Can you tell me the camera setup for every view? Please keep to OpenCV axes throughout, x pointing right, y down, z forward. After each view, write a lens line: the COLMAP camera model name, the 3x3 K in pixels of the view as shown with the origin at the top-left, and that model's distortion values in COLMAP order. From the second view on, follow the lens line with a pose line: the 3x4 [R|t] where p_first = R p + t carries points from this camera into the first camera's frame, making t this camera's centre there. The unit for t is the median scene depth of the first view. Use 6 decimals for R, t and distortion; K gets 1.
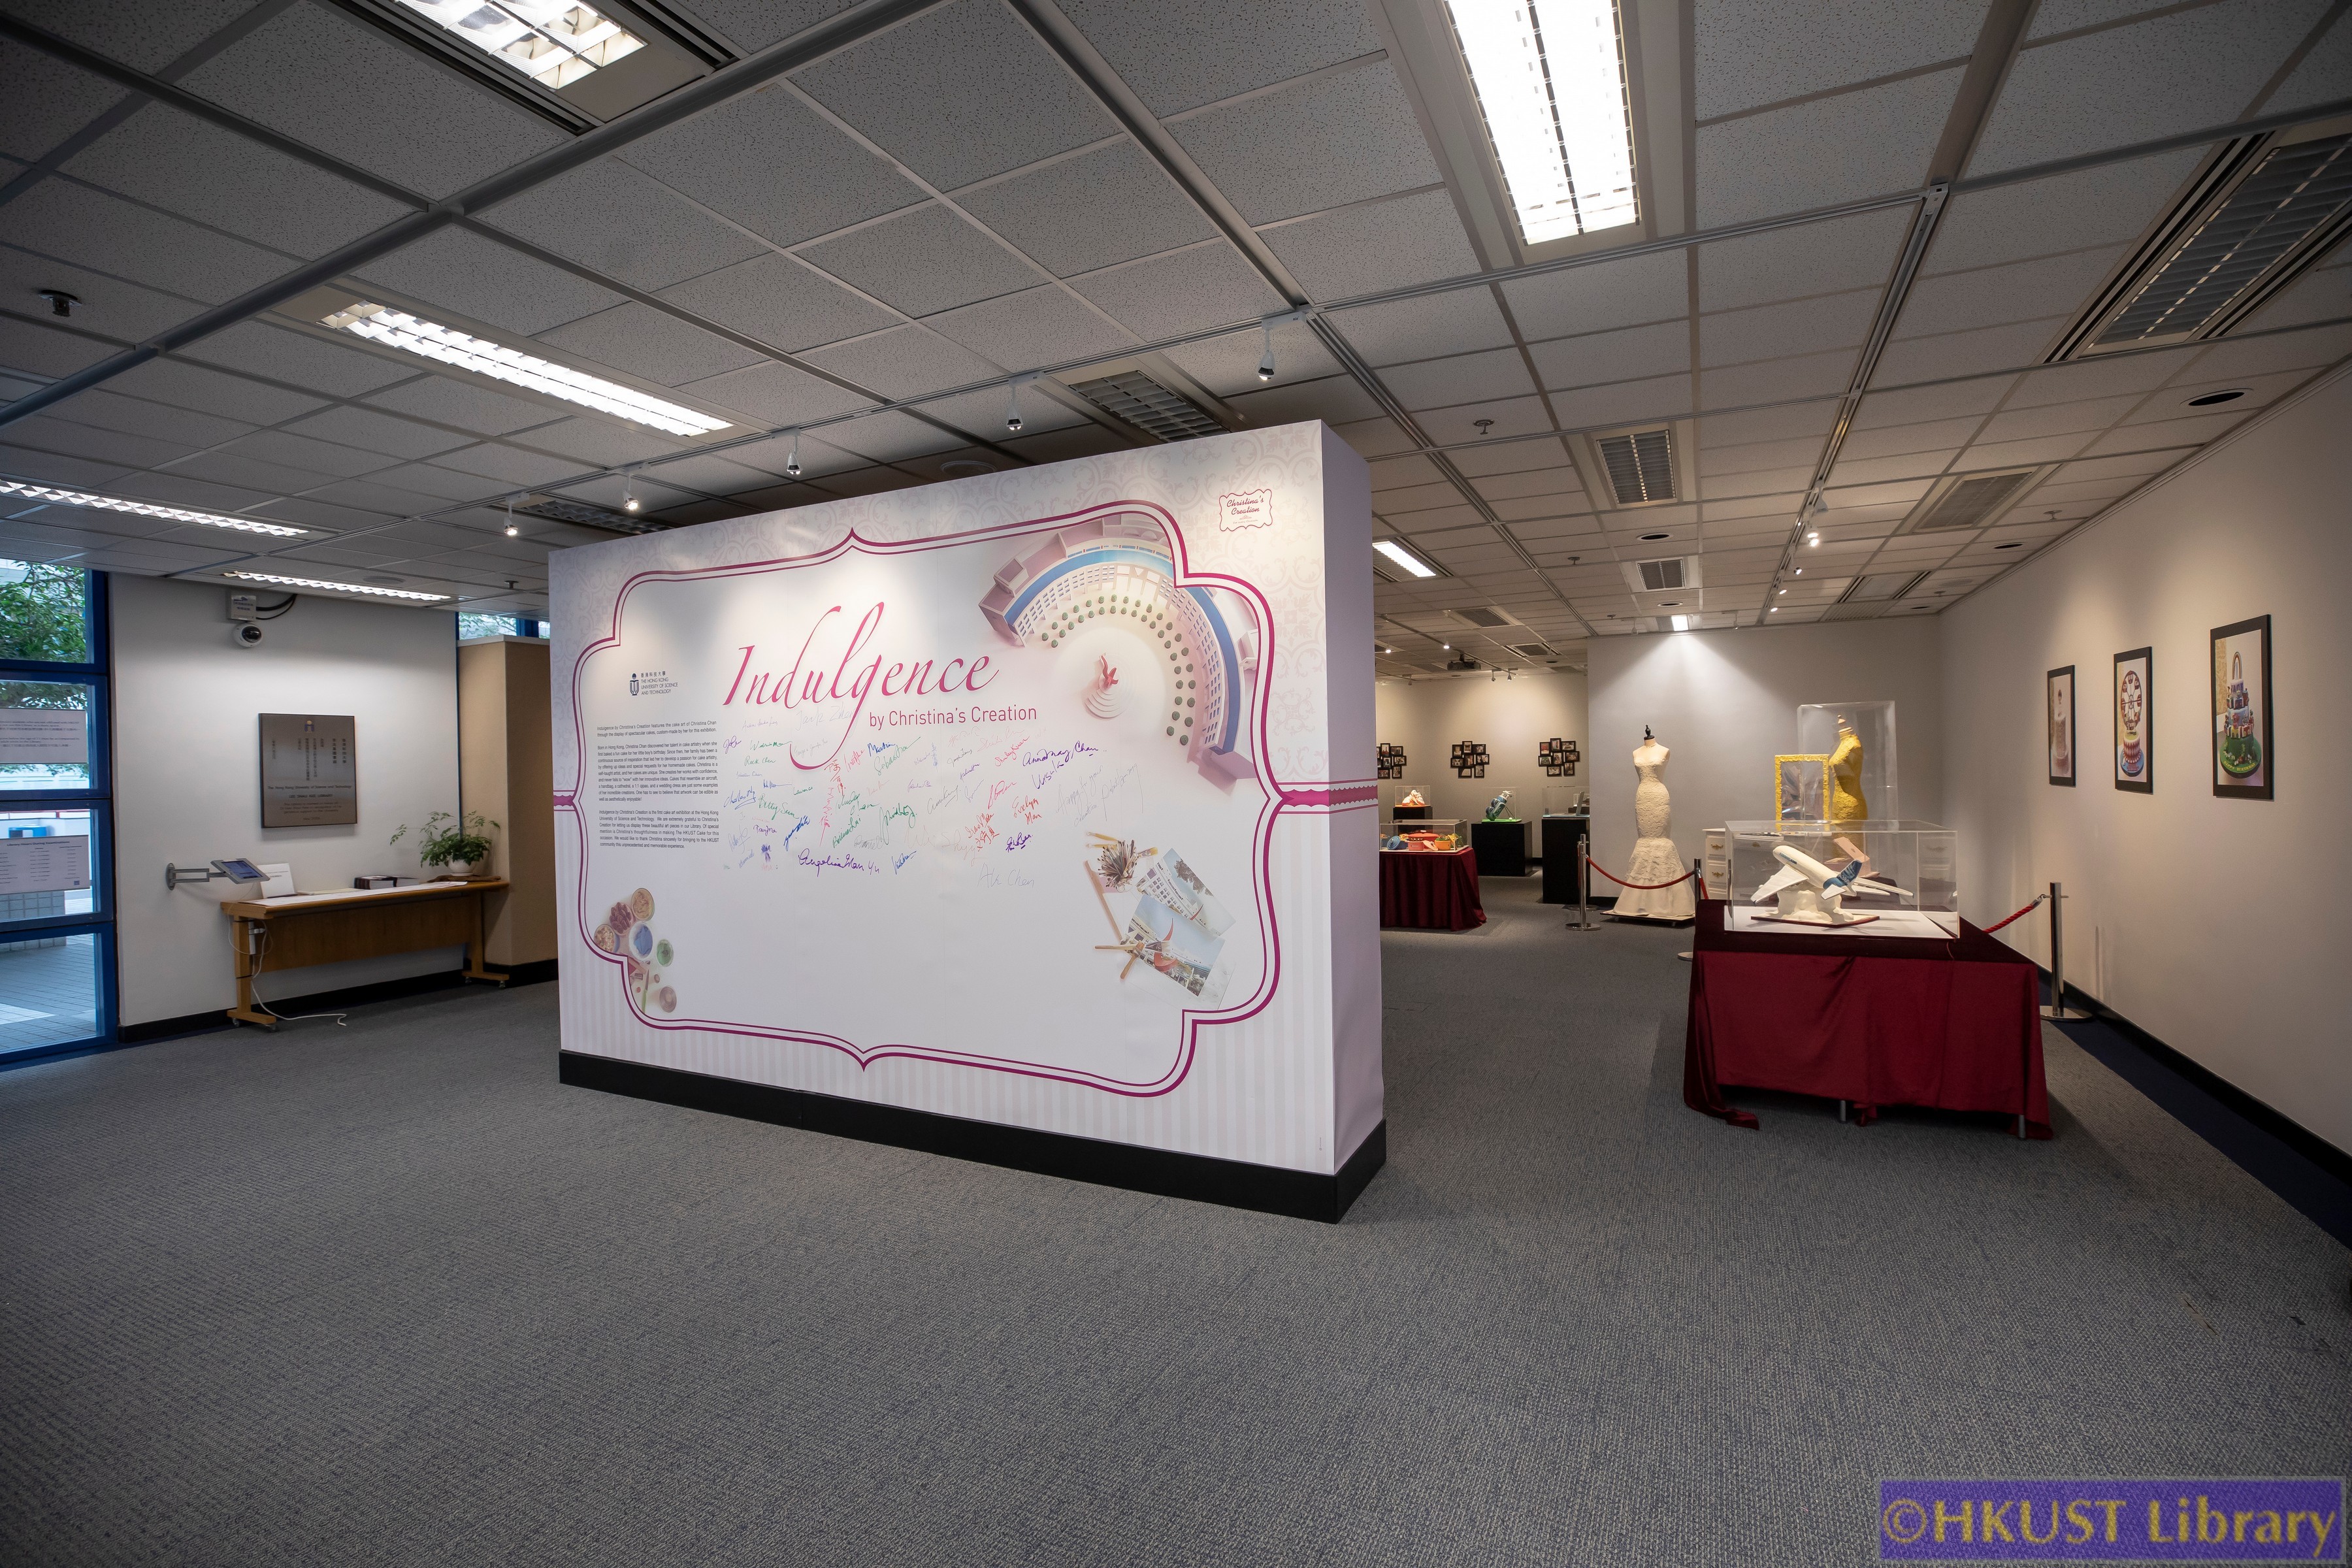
lens RADIAL K [[1062.7, 0, 1186.5], [0, 1062.7, 781.1], [0, 0, 1]] dist [-0.033681, 0.005001]
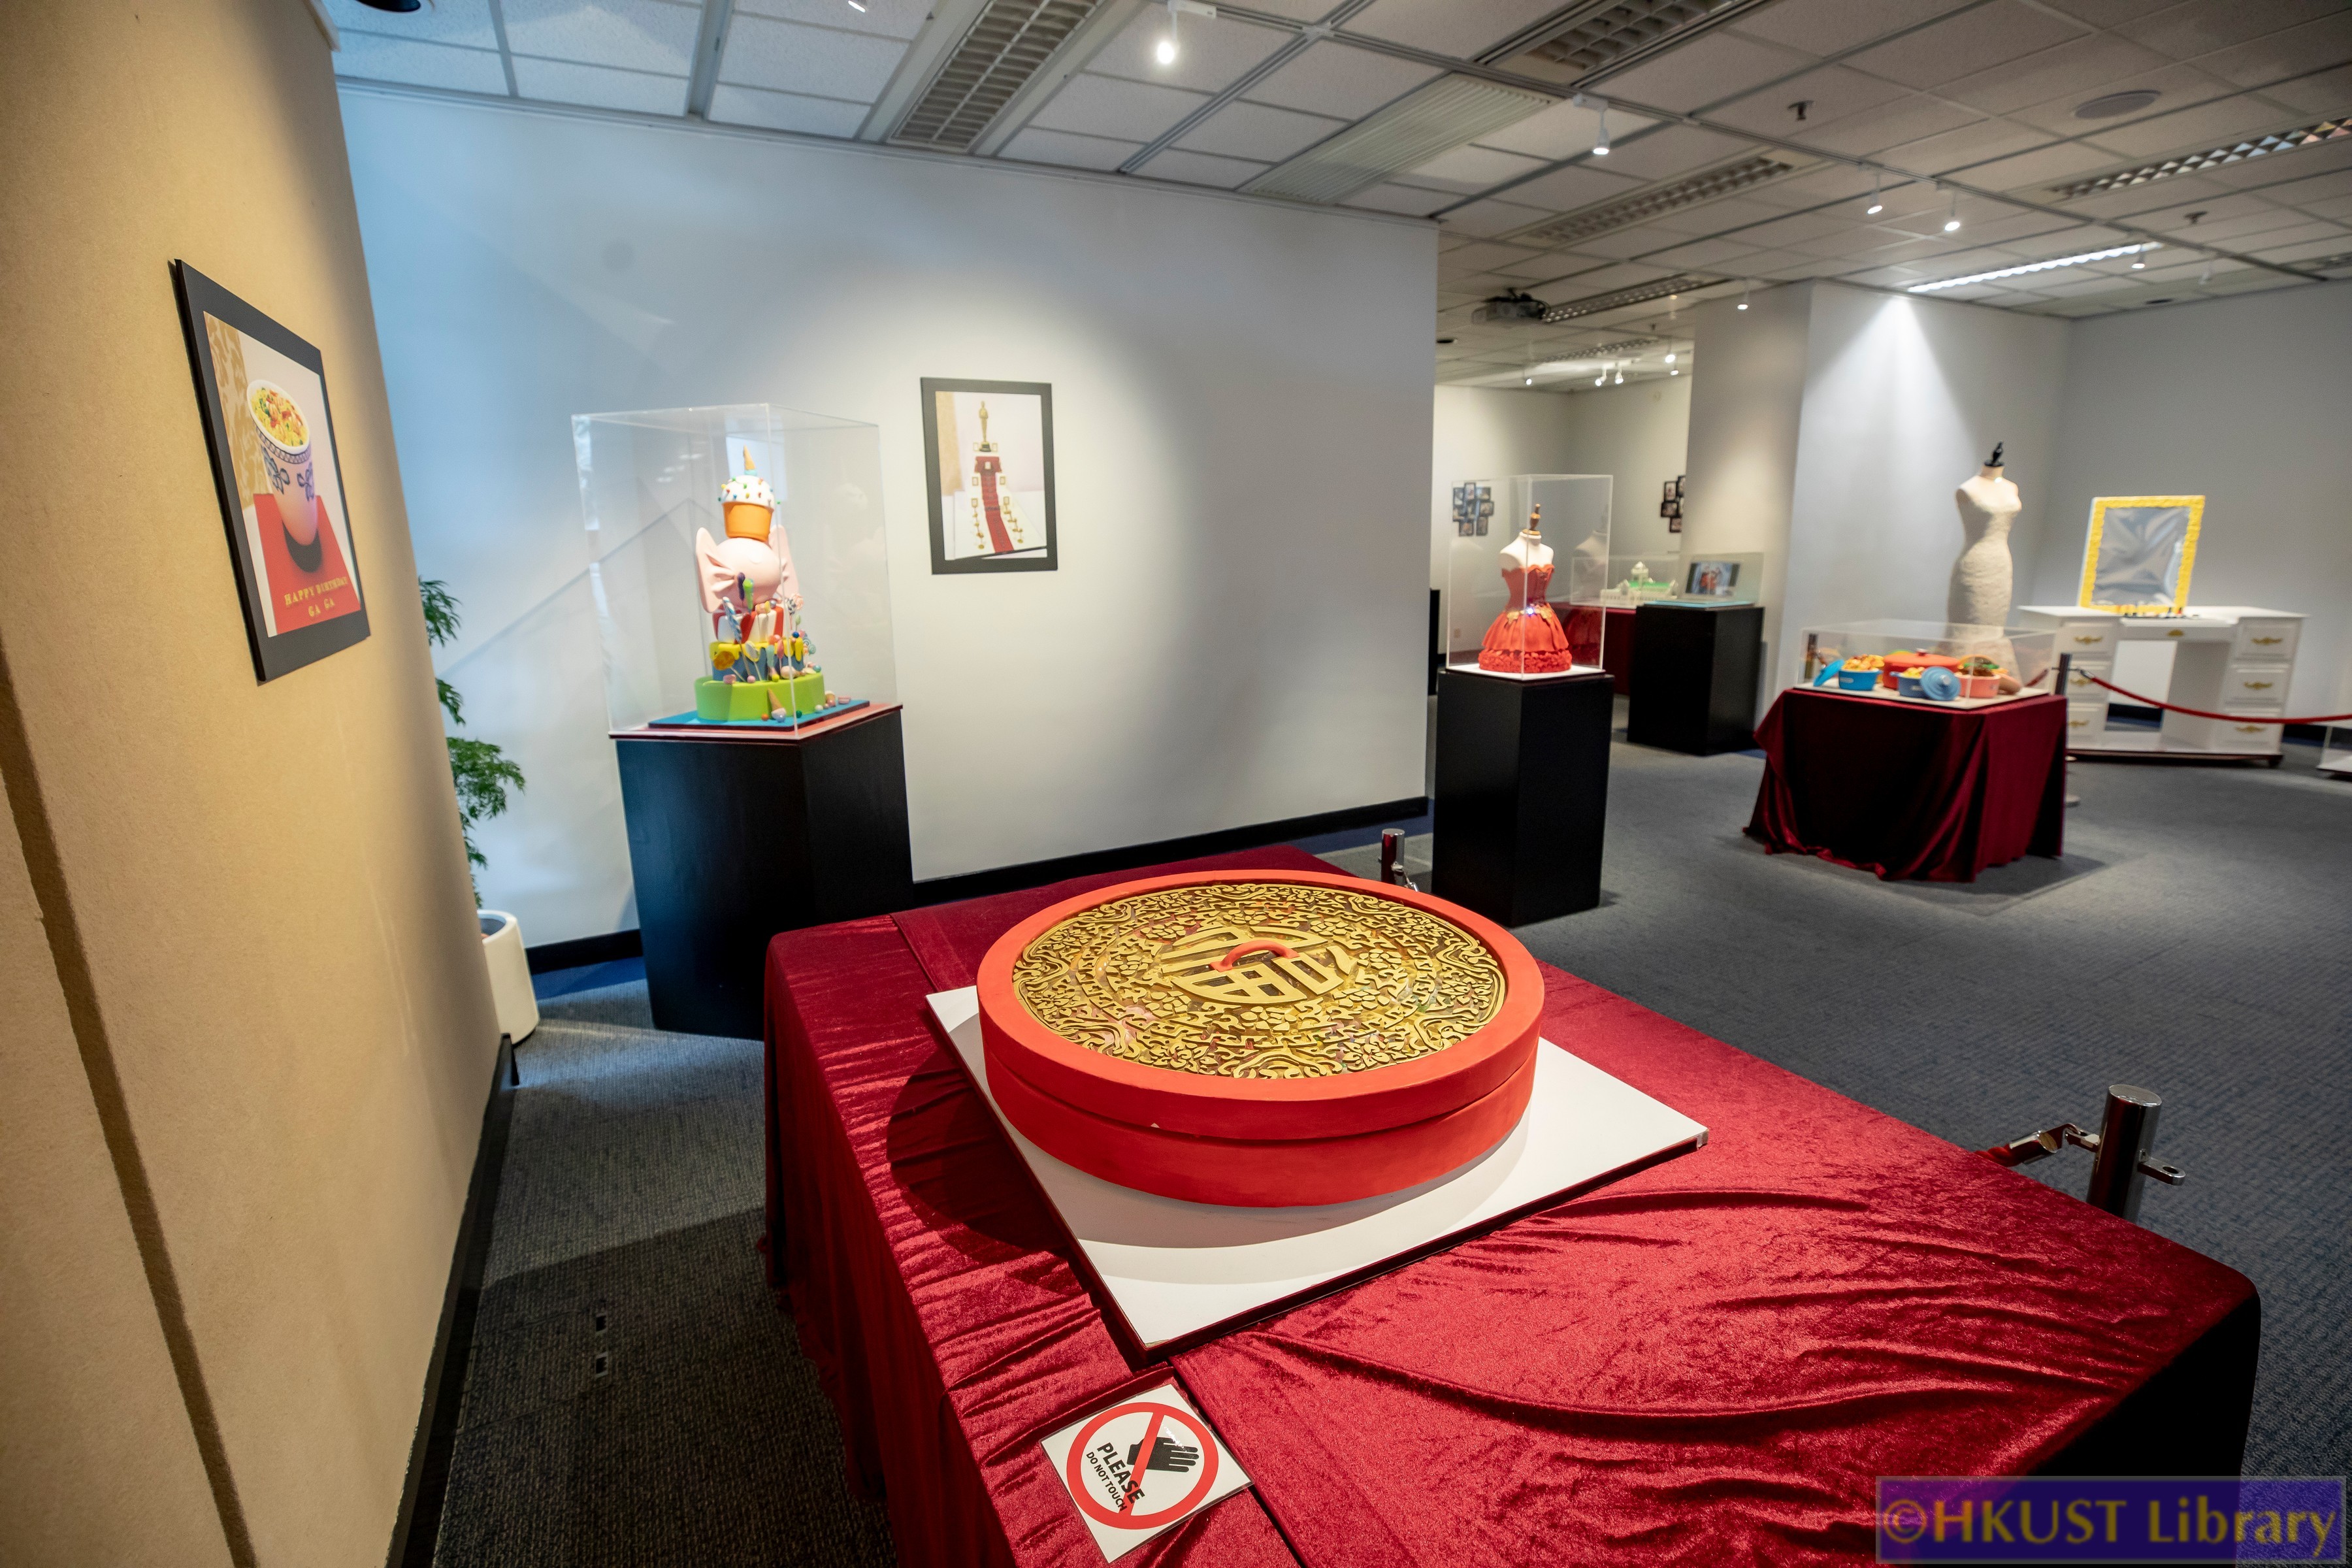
lens RADIAL K [[1062.7, 0, 1176.6], [0, 1062.7, 776.2], [0, 0, 1]] dist [-0.033681, 0.005001]
pose [[0.597205, -0.176413, 0.782448, -0.325538], [0.023212, 0.978906, 0.202990, 0.001672], [-0.801753, -0.103064, 0.588702, 1.007029]]
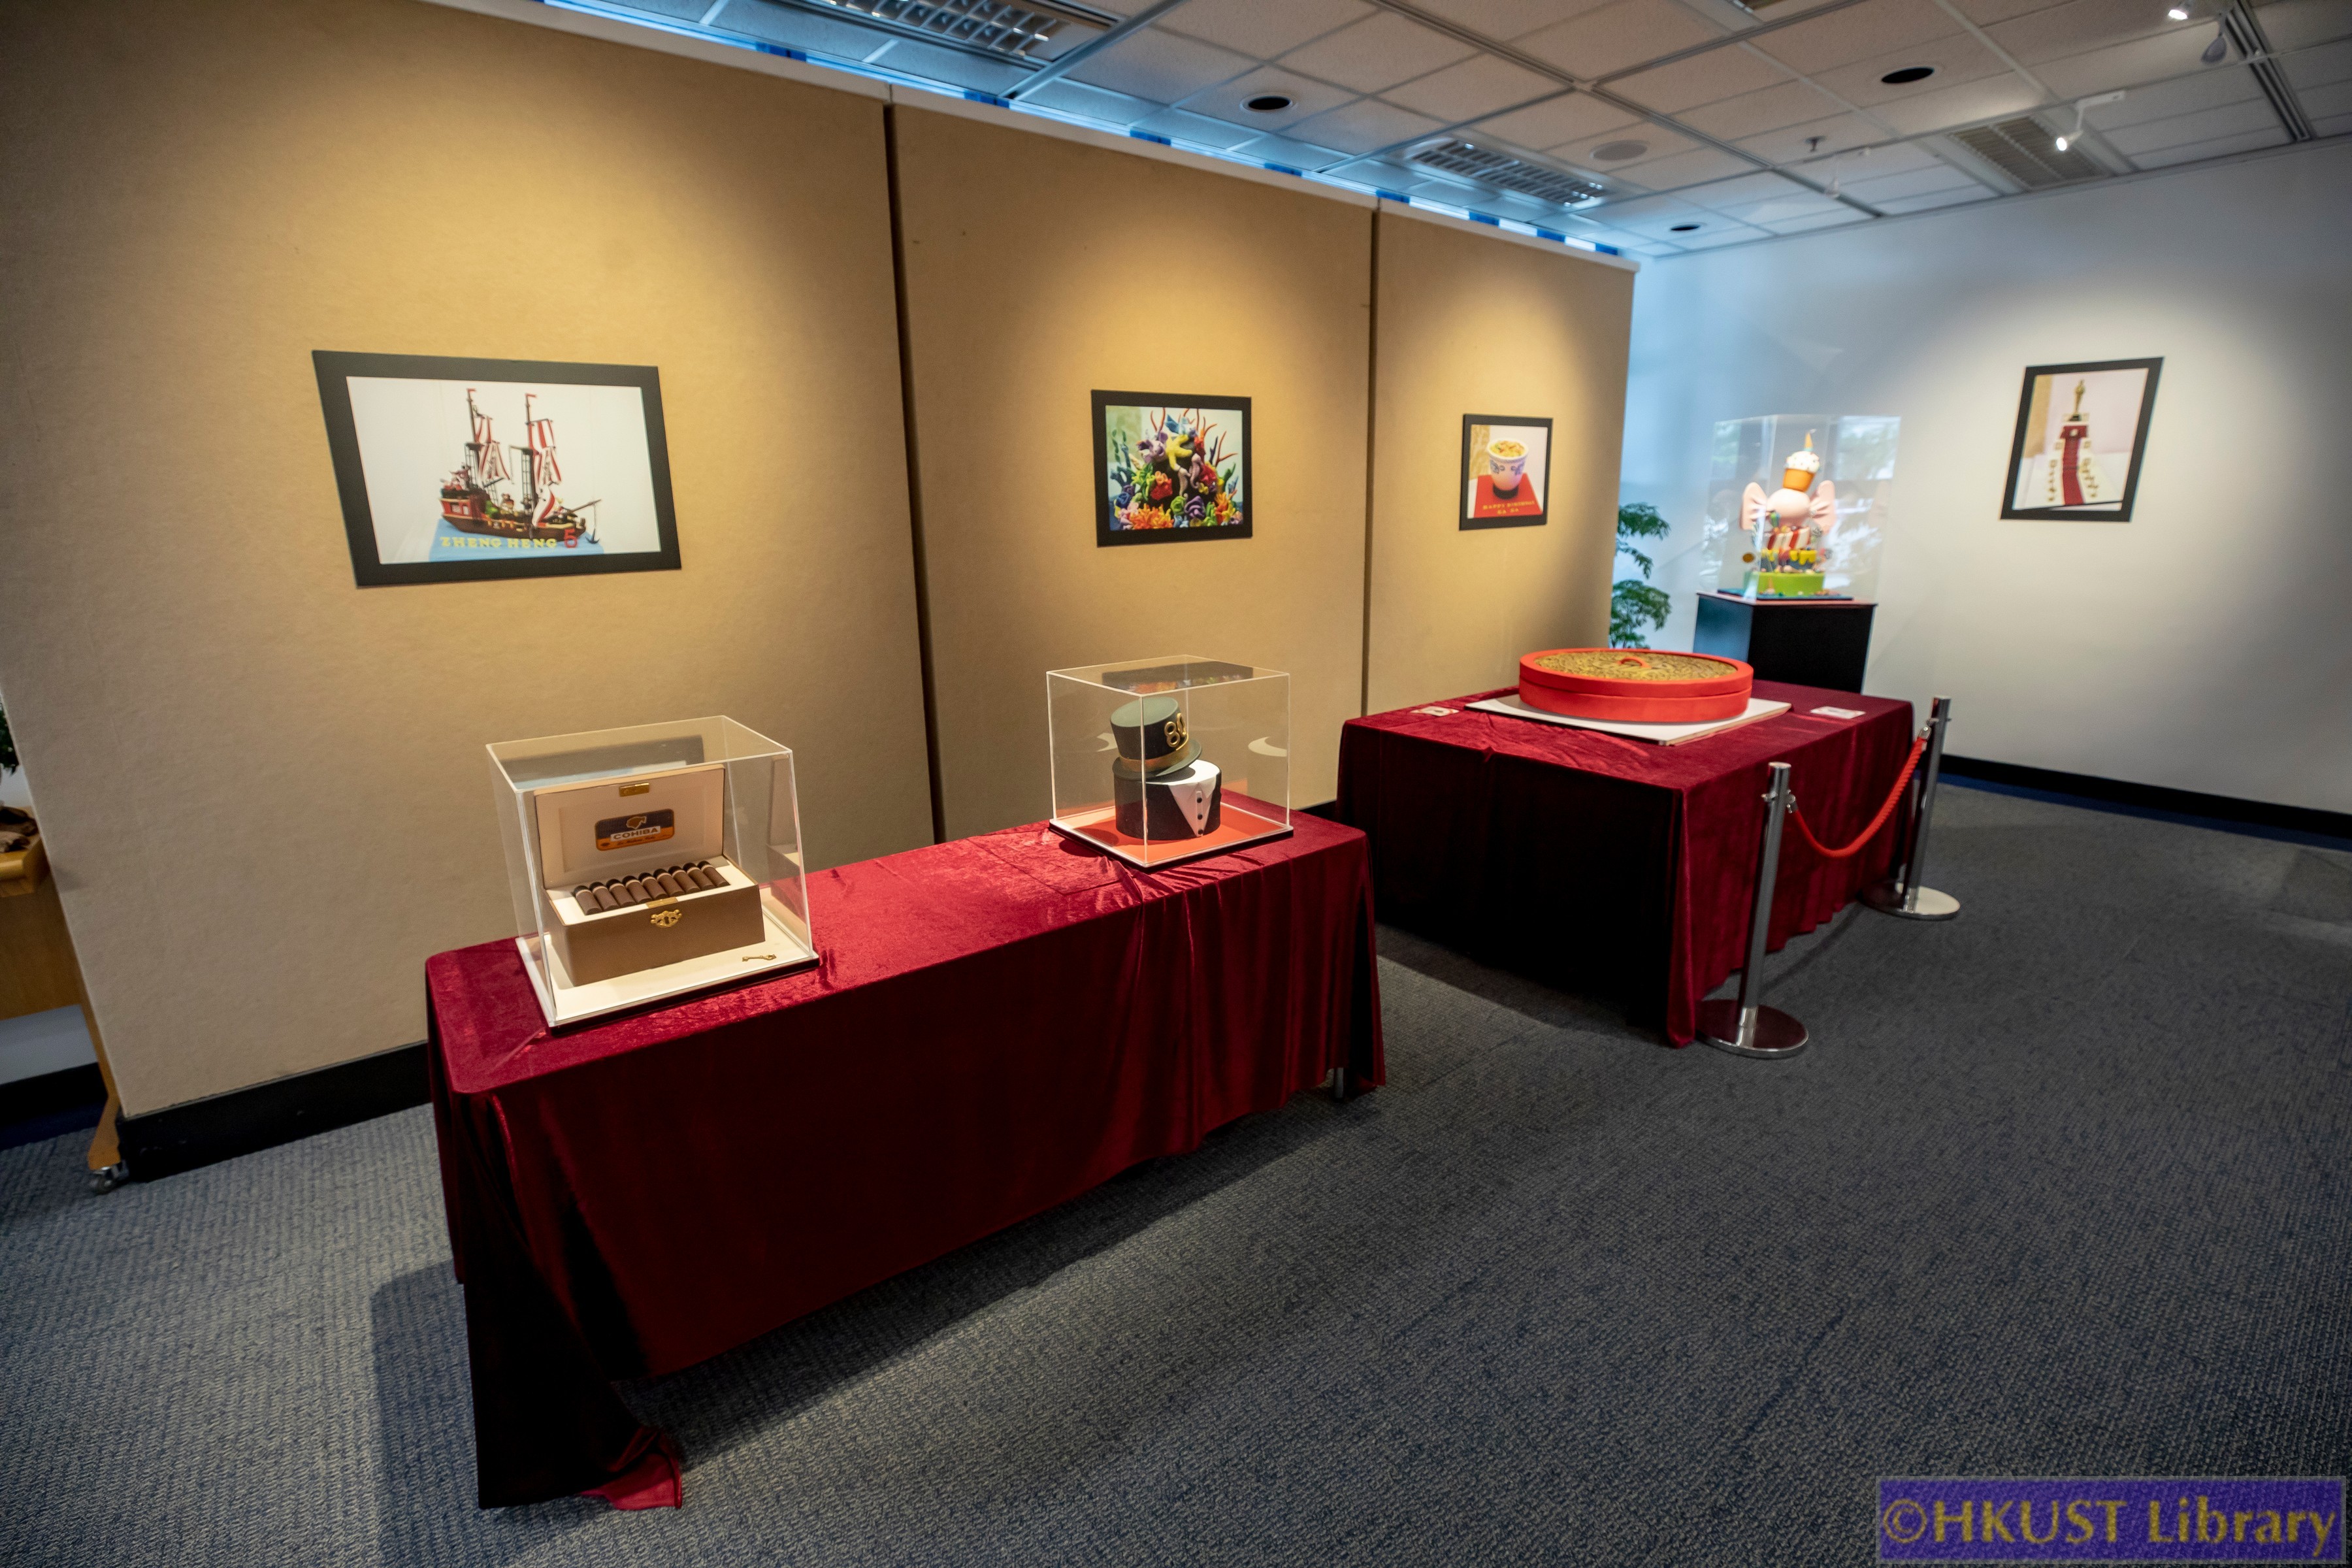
lens RADIAL K [[1062.7, 0, 1184.8], [0, 1062.7, 778.6], [0, 0, 1]] dist [-0.033681, 0.005001]
pose [[0.906214, 0.112021, -0.407709, -0.192725], [-0.006305, 0.967738, 0.251879, 0.003083], [0.422771, -0.225686, 0.877685, 0.677496]]
